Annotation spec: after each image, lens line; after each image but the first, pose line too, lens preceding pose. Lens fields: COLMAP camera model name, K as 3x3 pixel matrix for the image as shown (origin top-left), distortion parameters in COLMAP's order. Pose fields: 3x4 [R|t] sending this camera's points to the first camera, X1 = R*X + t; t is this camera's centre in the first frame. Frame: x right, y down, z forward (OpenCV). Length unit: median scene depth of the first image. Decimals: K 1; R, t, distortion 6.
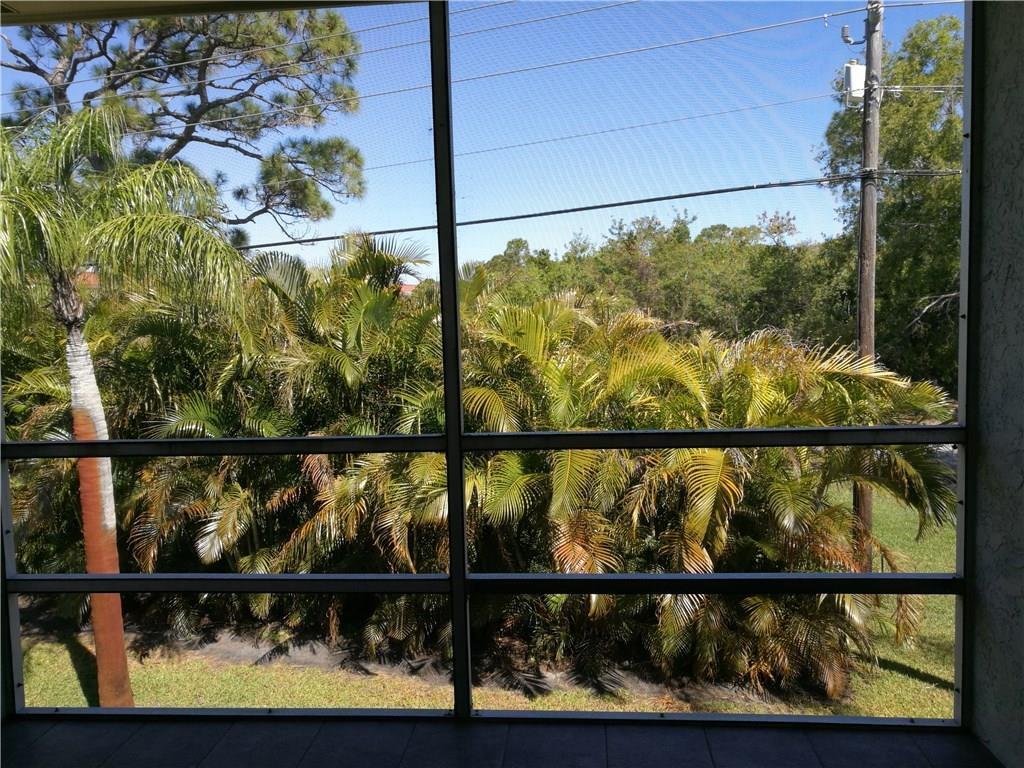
lens RADIAL K [[802.8, 0, 511.7], [0, 802.8, 368.7], [0, 0, 1]] dist [0.030302, 0.002896]
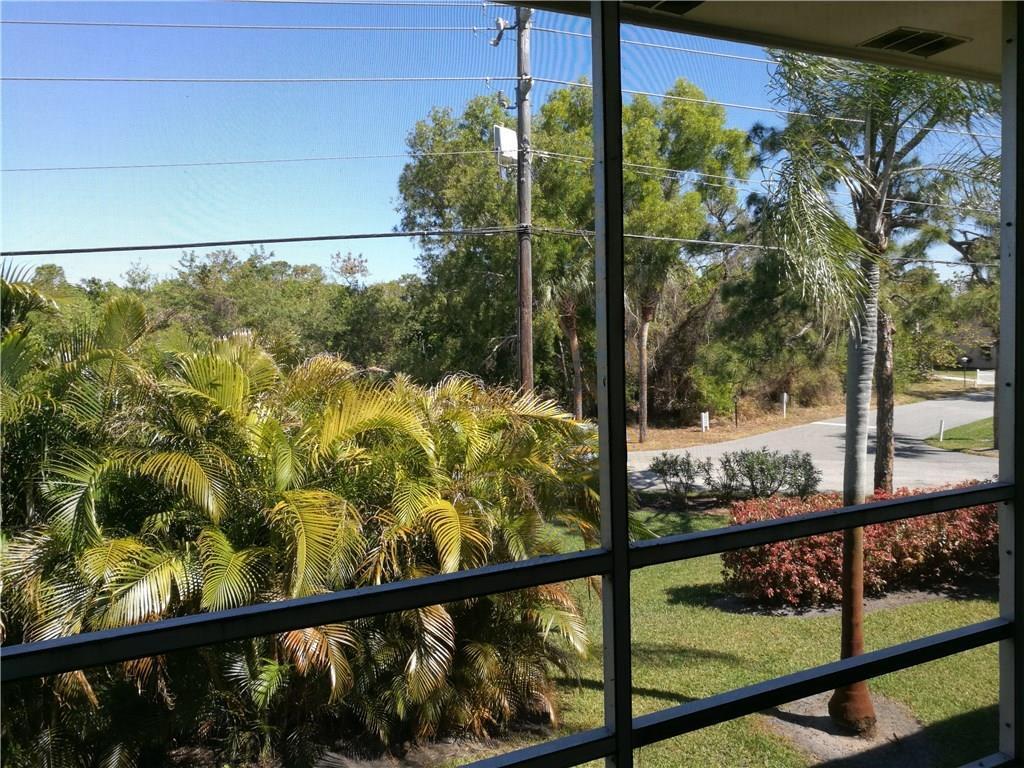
lens RADIAL K [[800.4, 0, 512.0], [0, 800.4, 384.0], [0, 0, 1]] dist [0.012630, 0.003148]
pose [[0.858804, -0.022864, 0.511794, -0.123002], [0.036186, 0.999216, -0.016083, -0.016157], [-0.511025, 0.032332, 0.858958, 0.091017]]
